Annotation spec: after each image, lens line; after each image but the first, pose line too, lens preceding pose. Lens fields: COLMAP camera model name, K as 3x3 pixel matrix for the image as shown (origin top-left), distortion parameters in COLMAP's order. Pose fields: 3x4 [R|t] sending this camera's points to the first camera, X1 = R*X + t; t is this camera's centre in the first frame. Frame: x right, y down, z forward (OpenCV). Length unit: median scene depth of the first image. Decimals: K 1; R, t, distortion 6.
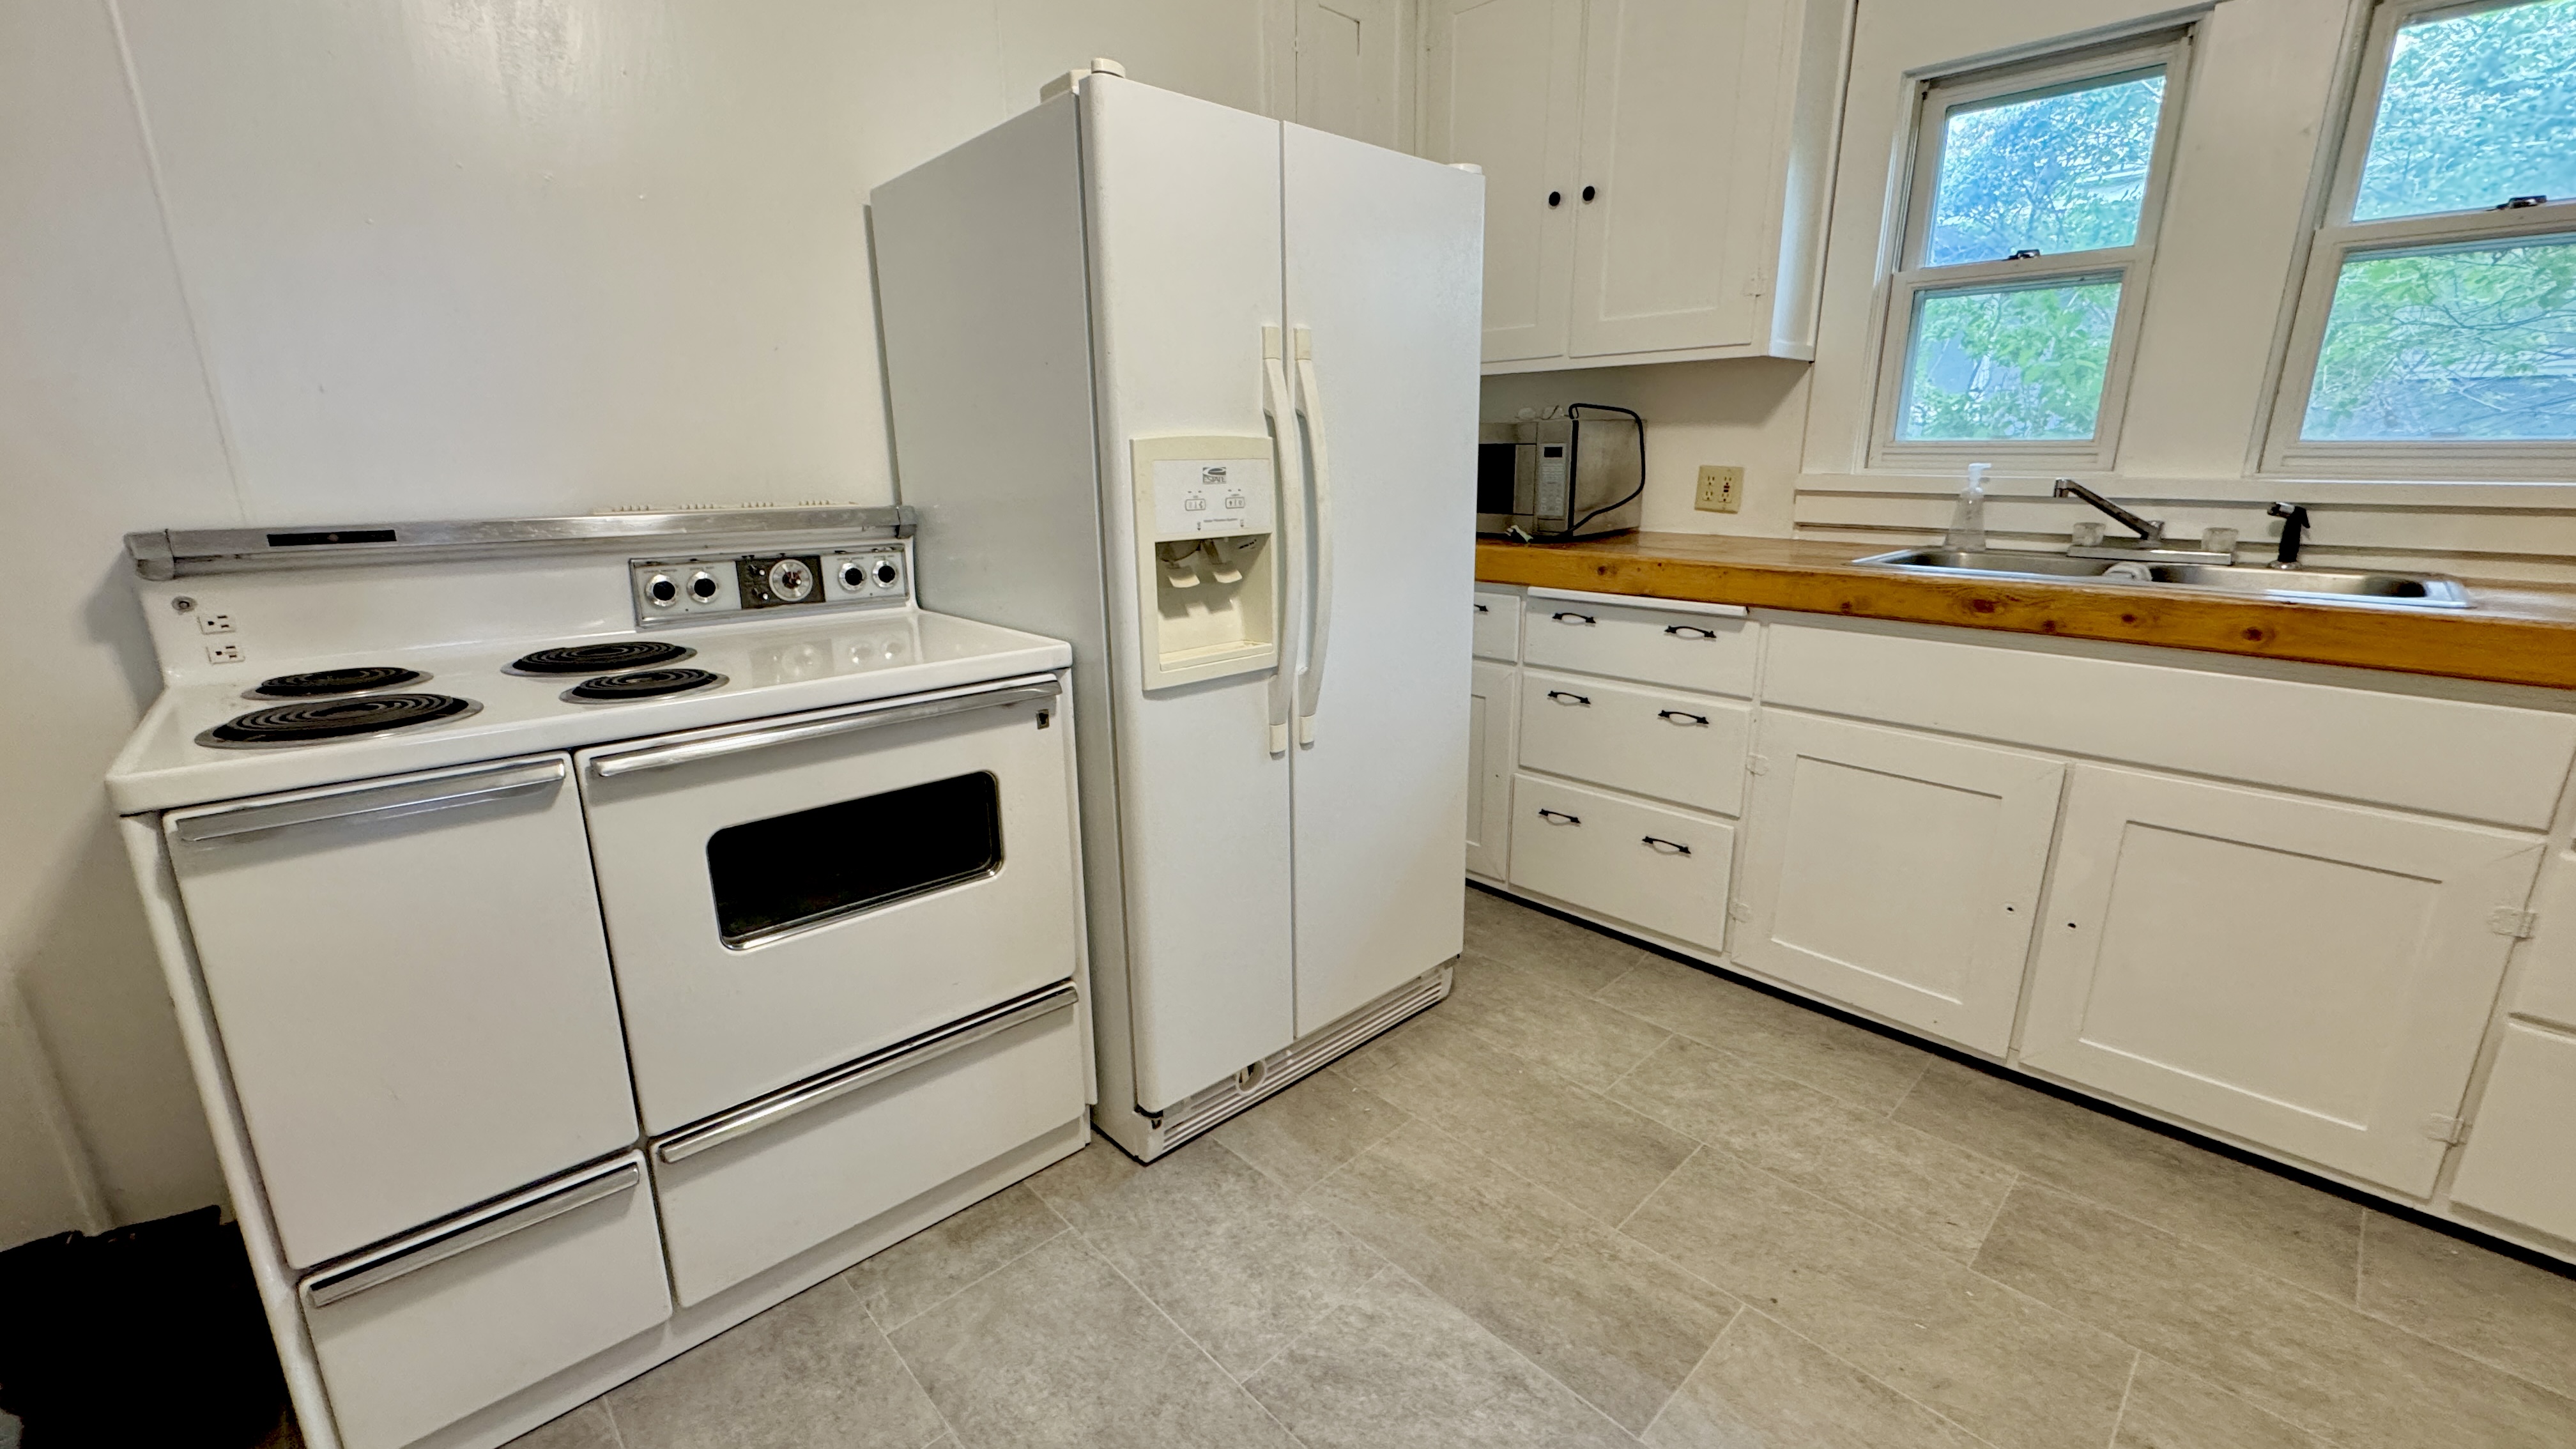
lens RADIAL K [[1027.3, 0, 1283.2], [0, 1027.3, 722.6], [0, 0, 1]] dist [-0.002931, 0.000014]
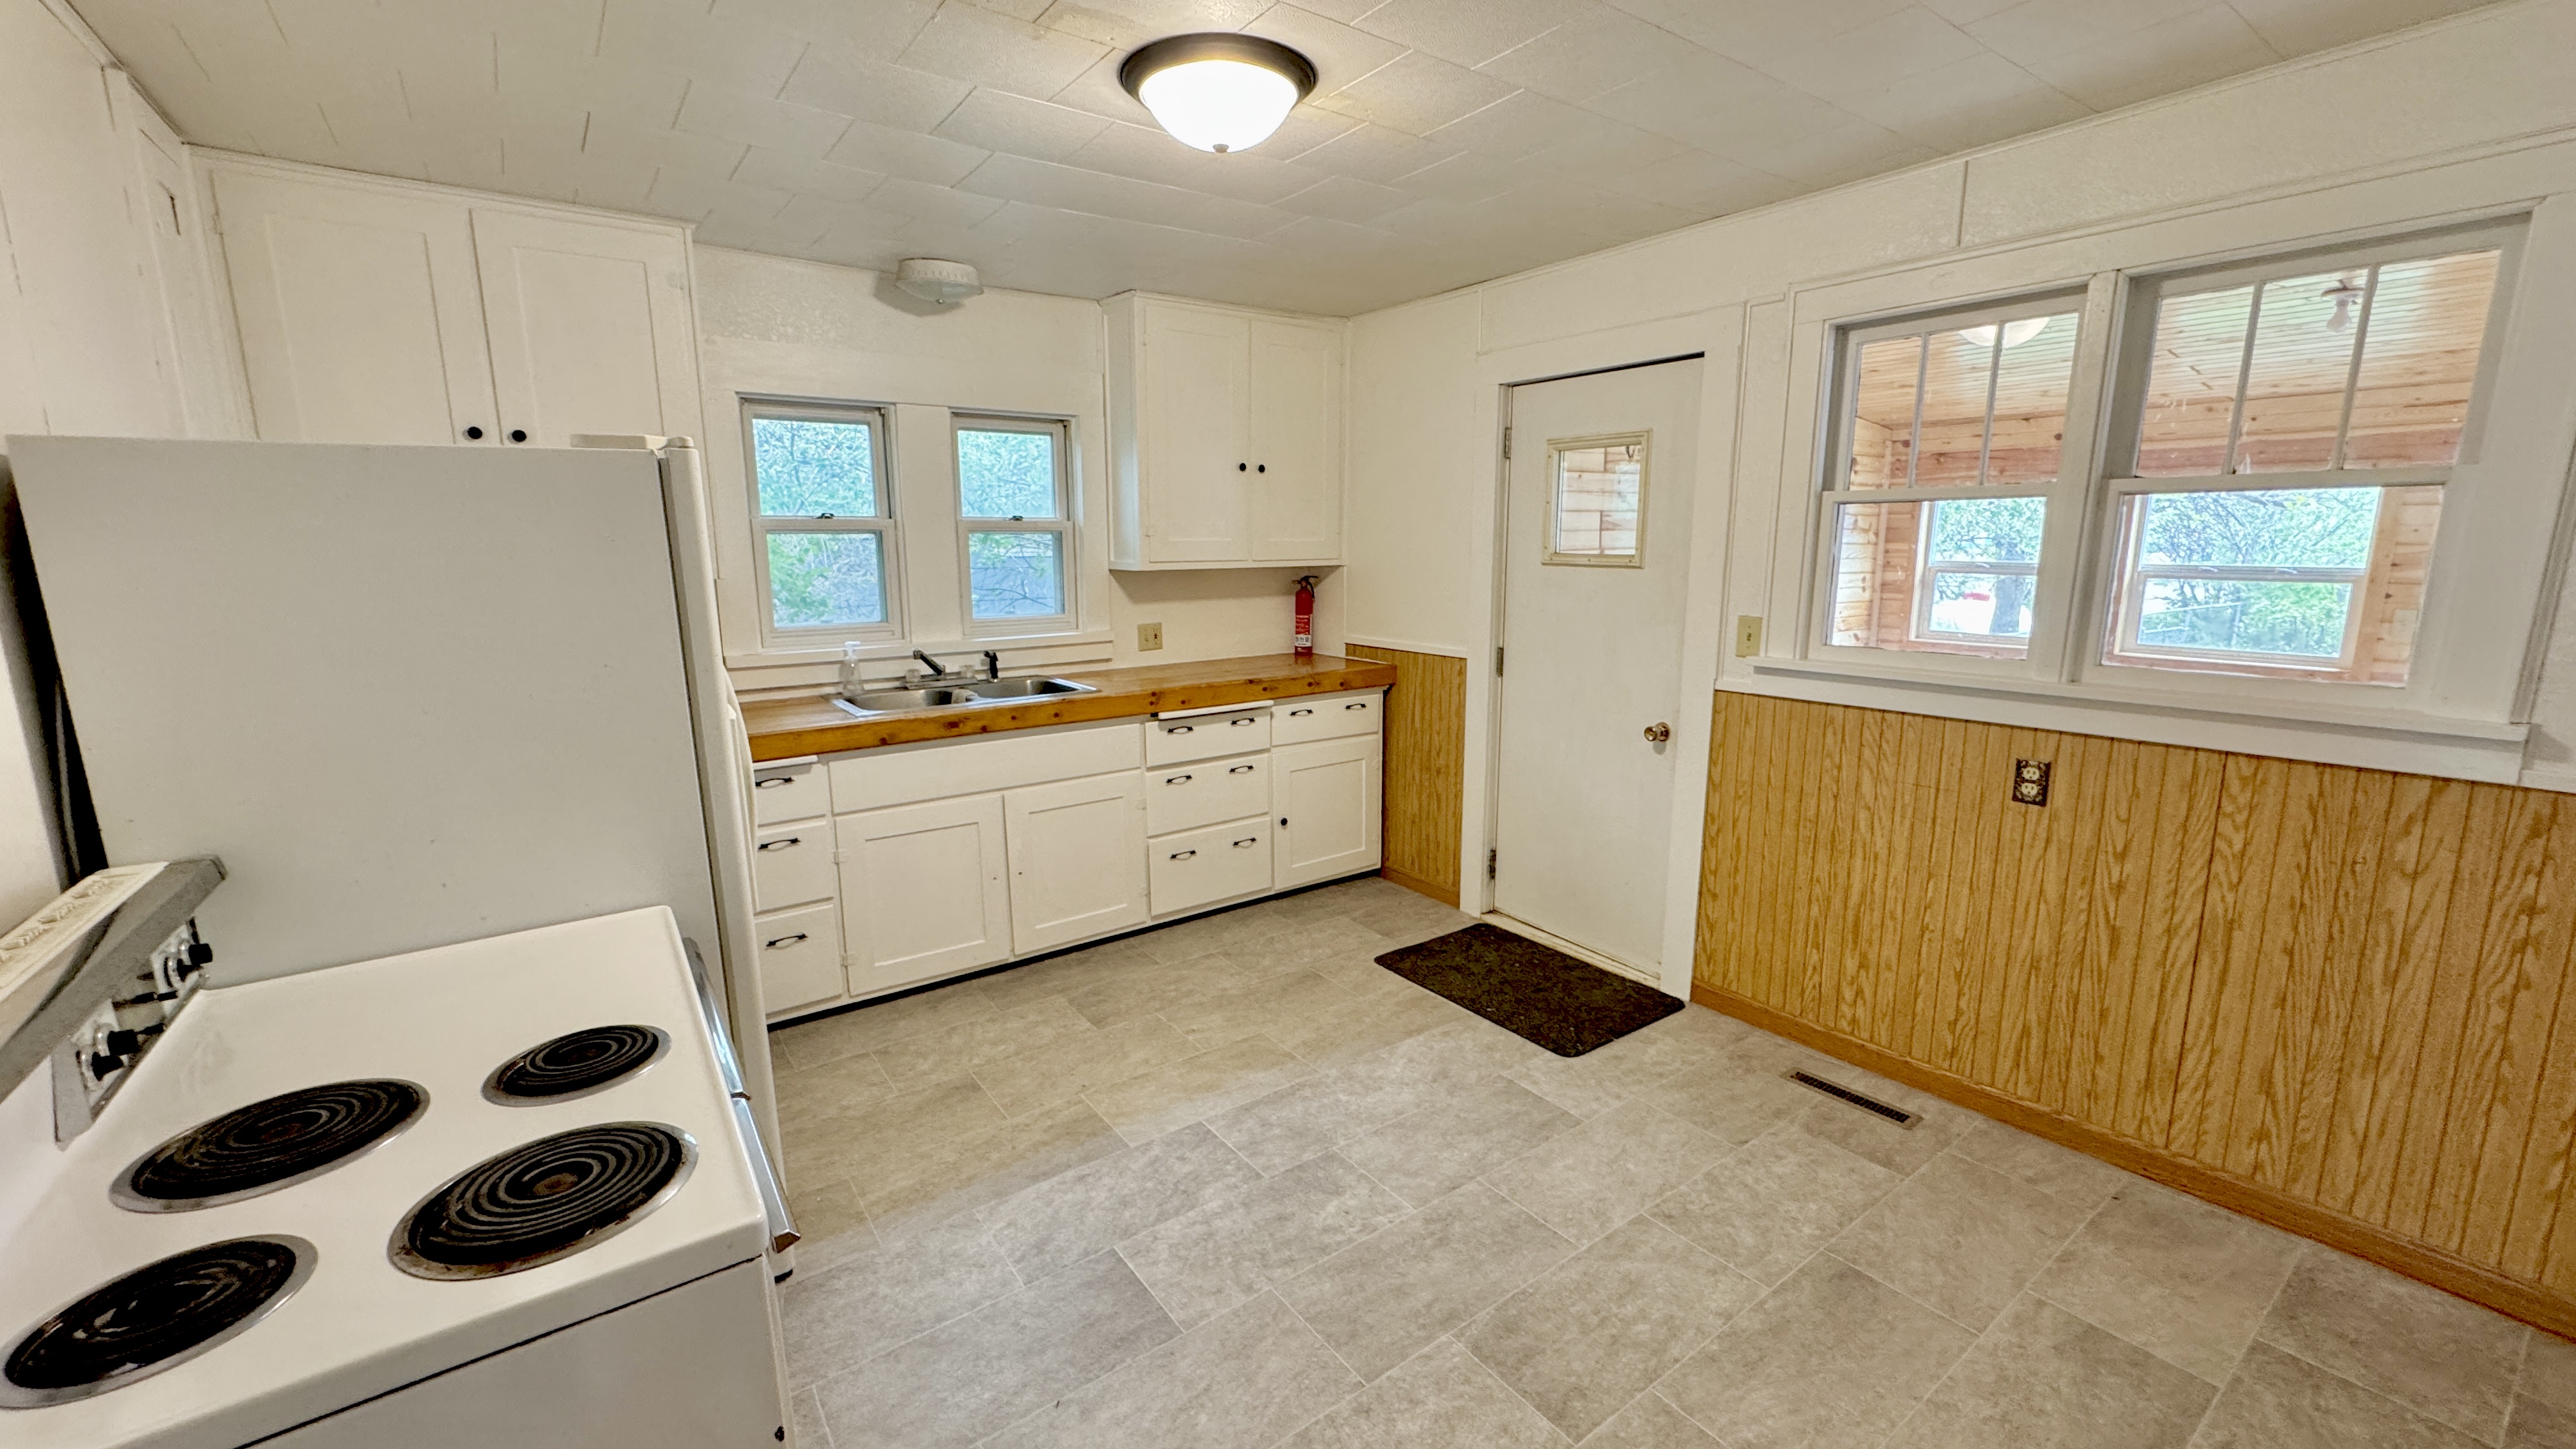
lens RADIAL K [[1027.3, 0, 1285.8], [0, 1027.3, 721.1], [0, 0, 1]] dist [-0.002931, 0.000014]
pose [[0.132851, -0.175313, 0.975508, -1.047487], [0.257752, 0.956479, 0.136791, -0.222353], [-0.957034, 0.233266, 0.172256, 0.115820]]
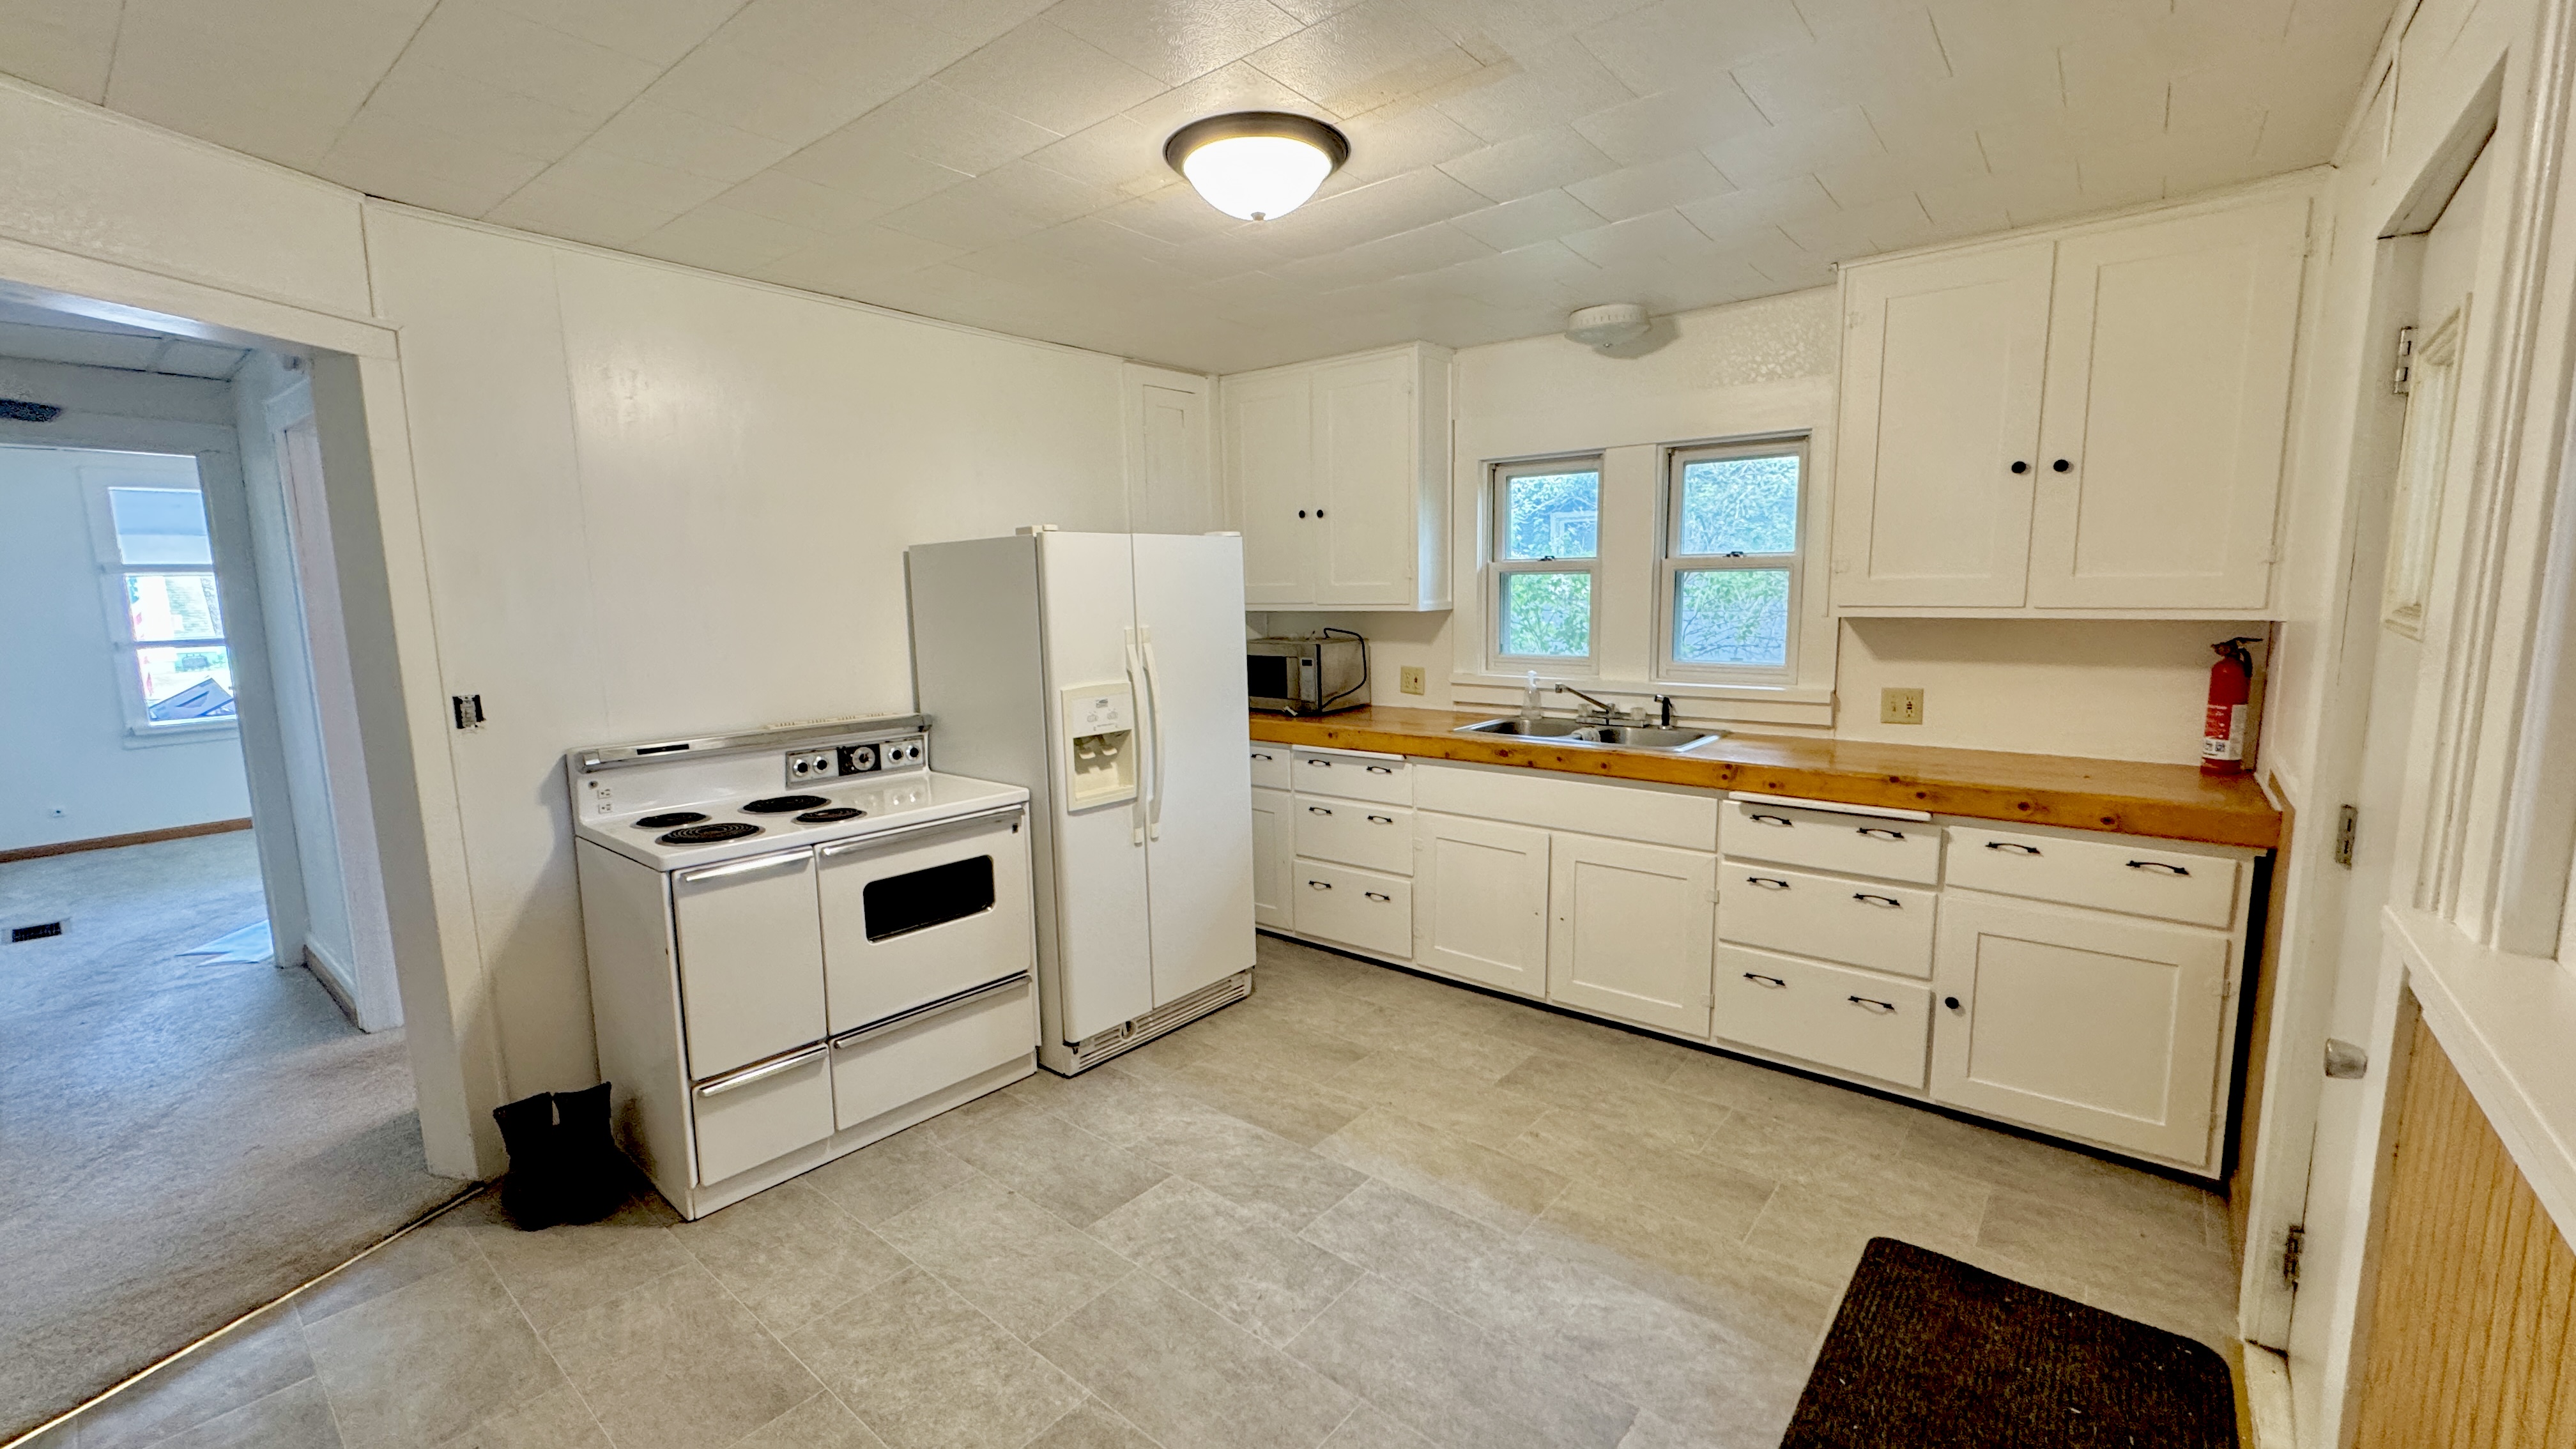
lens RADIAL K [[1027.3, 0, 1285.0], [0, 1027.3, 721.3], [0, 0, 1]] dist [-0.002931, 0.000014]
pose [[0.993007, -0.025651, 0.115239, 0.049507], [0.040217, 0.991227, -0.125903, 0.054917], [-0.110999, 0.129657, 0.985327, -0.894982]]
